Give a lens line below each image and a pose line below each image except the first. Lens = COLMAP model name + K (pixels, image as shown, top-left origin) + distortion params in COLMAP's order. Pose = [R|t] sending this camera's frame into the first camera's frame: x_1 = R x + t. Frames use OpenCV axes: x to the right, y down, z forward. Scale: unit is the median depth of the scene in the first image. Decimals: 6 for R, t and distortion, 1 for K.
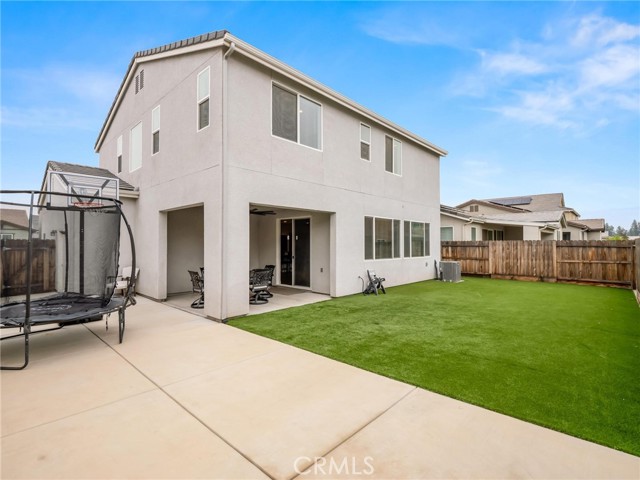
lens RADIAL K [[321.0, 0, 321.1], [0, 321.0, 237.8], [0, 0, 1]] dist [-0.005157, -0.006467]
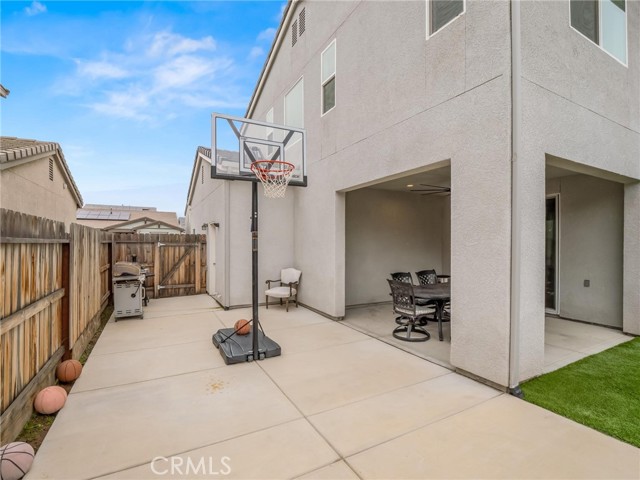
lens RADIAL K [[313.5, 0, 317.9], [0, 313.5, 242.8], [0, 0, 1]] dist [-0.013330, -0.002804]
pose [[0.948961, 0.003402, -0.315374, -0.275131], [0.002476, 0.999831, 0.018234, 0.013810], [0.315383, -0.018084, 0.948792, 0.284644]]
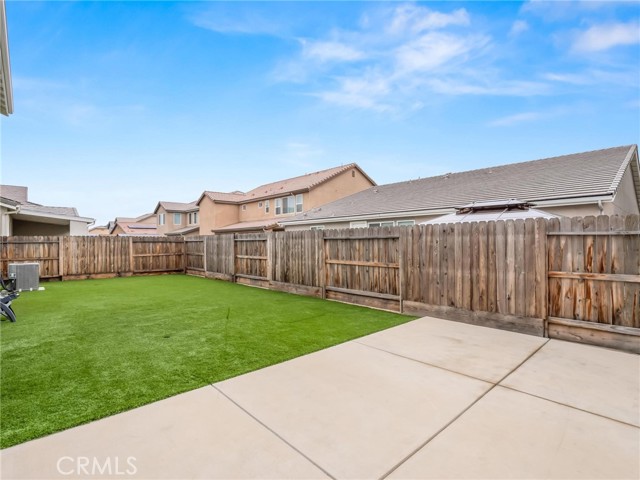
lens RADIAL K [[321.0, 0, 321.0], [0, 321.0, 238.7], [0, 0, 1]] dist [-0.005157, -0.006467]
pose [[0.077641, 0.007149, 0.996956, -0.354125], [-0.009371, 0.999935, -0.006440, 0.020495], [-0.996937, -0.008842, 0.077703, 0.355390]]
